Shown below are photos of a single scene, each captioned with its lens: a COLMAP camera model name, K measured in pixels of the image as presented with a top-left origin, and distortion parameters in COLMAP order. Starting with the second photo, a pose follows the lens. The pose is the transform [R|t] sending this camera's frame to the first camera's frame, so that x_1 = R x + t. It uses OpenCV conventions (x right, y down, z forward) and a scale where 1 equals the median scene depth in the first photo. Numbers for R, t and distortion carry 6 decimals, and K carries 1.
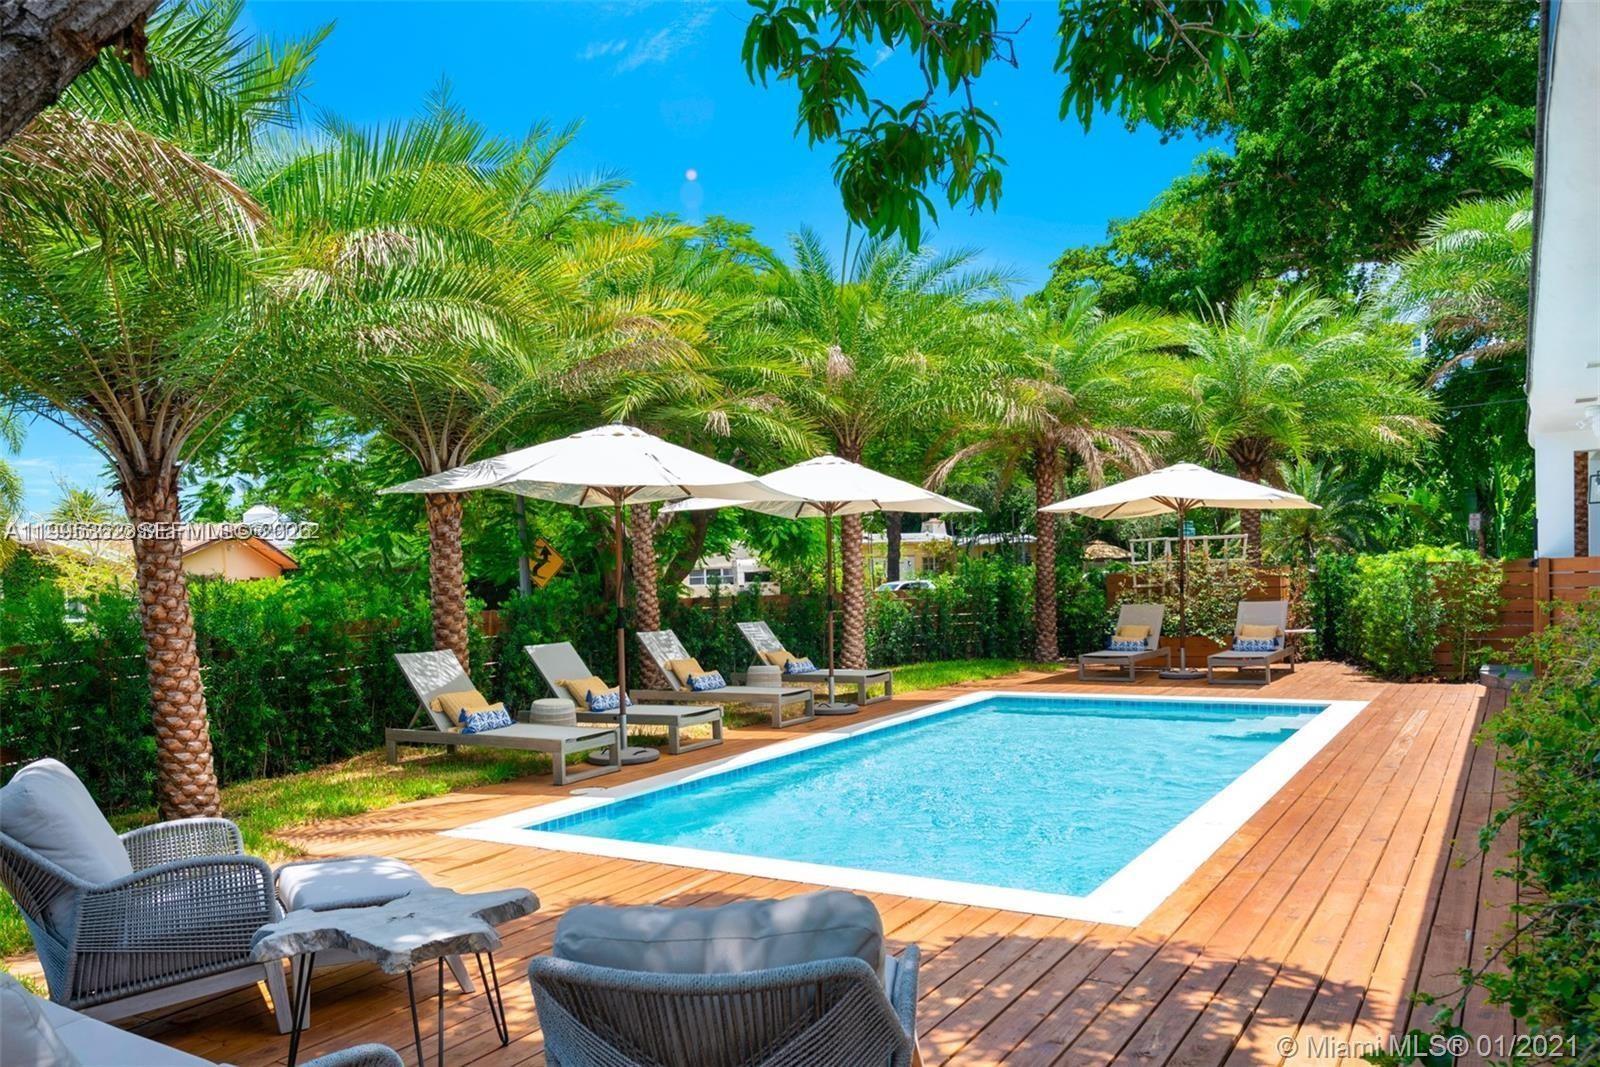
lens RADIAL K [[1111.8, 0, 785.6], [0, 1111.8, 645.7], [0, 0, 1]] dist [0.000901, -0.003887]
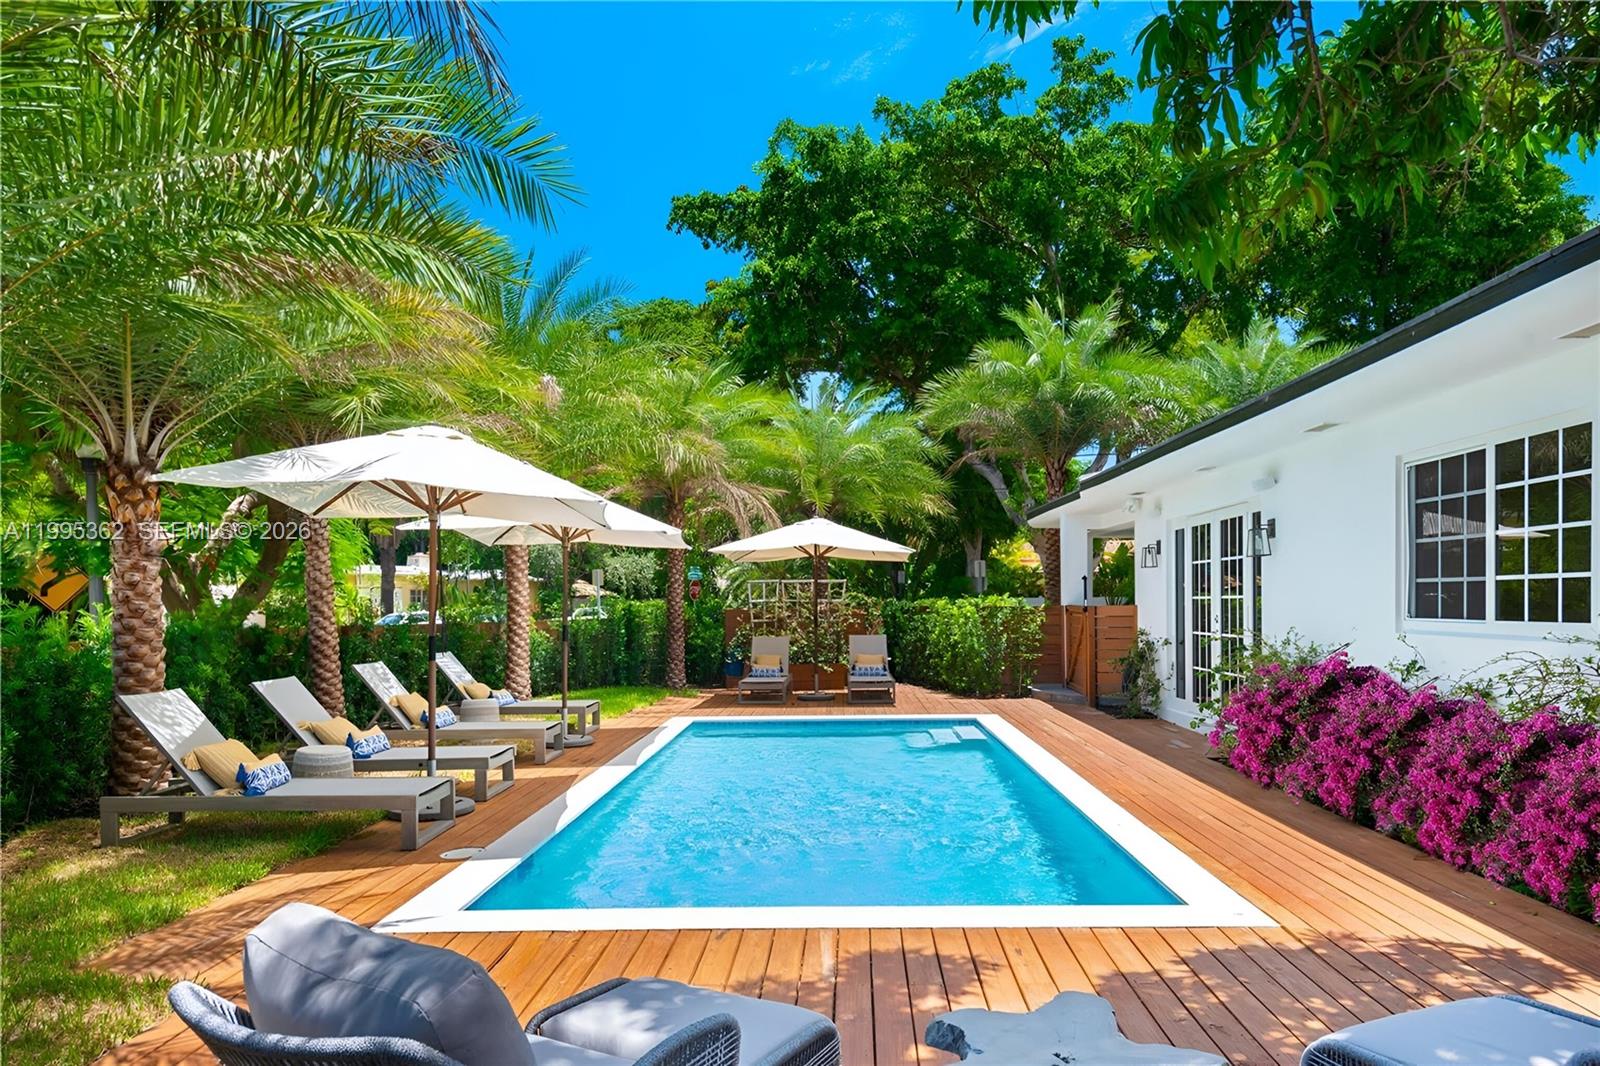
lens RADIAL K [[978.4, 0, 803.6], [0, 978.4, 628.7], [0, 0, 1]] dist [0.000489, -0.000811]
pose [[0.848194, 0.012326, 0.529542, -0.203389], [0.011406, 0.999072, -0.041524, -0.003370], [-0.529562, 0.041261, 0.847267, 0.132738]]
